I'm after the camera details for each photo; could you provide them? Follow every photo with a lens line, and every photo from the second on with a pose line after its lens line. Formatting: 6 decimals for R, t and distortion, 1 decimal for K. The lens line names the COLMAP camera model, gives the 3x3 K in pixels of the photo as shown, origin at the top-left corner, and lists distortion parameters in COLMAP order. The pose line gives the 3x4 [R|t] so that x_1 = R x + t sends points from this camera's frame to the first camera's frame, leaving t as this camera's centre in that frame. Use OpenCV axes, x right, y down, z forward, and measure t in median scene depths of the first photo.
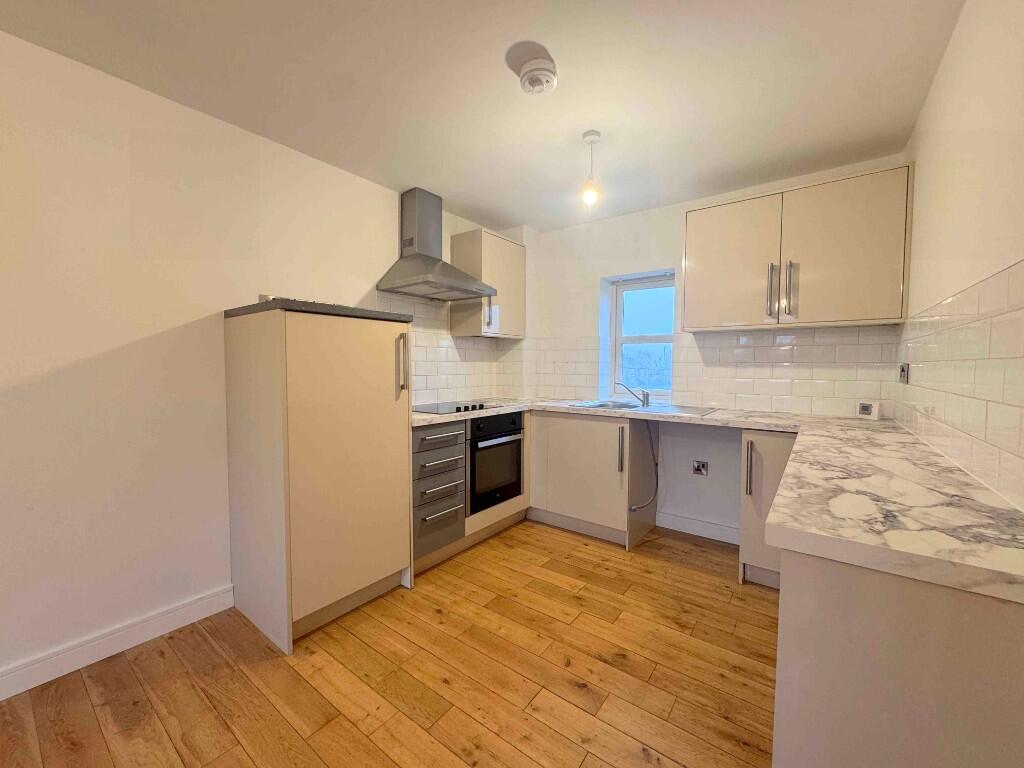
lens RADIAL K [[409.4, 0, 514.4], [0, 409.4, 383.8], [0, 0, 1]] dist [-0.002112, 0.000150]
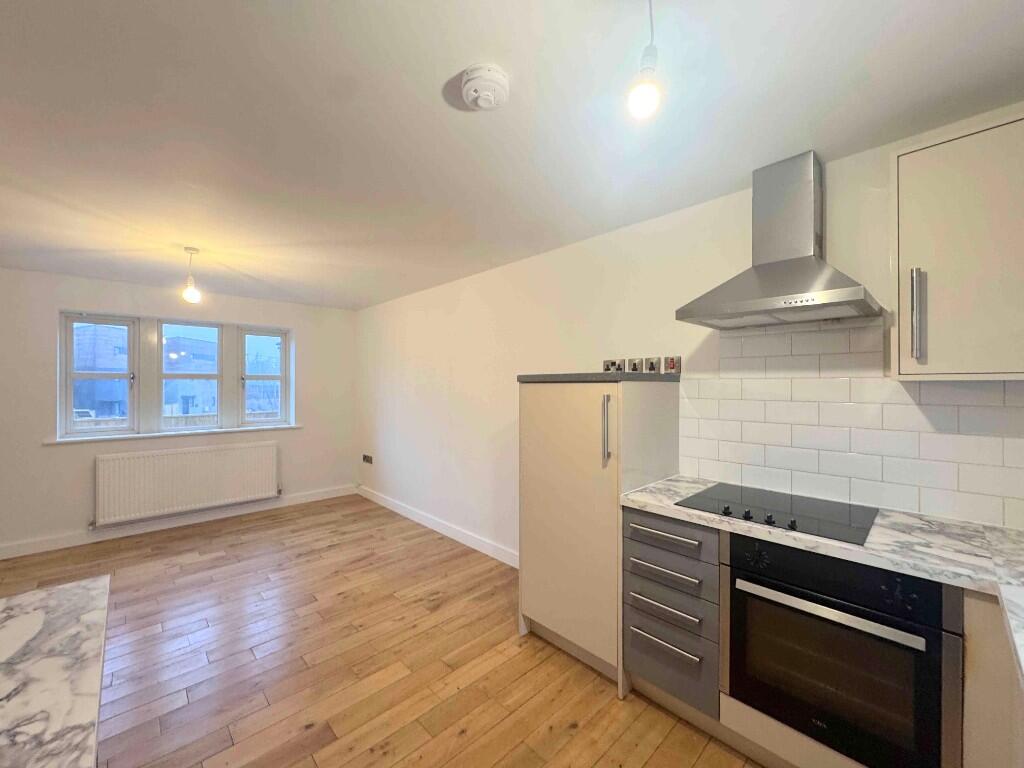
lens RADIAL K [[409.4, 0, 507.9], [0, 409.4, 384.5], [0, 0, 1]] dist [-0.002112, 0.000150]
pose [[-0.172101, -0.003583, -0.985073, 0.516213], [-0.044558, 0.998998, 0.004151, -0.112116], [0.984071, 0.044607, -0.172089, 0.748925]]
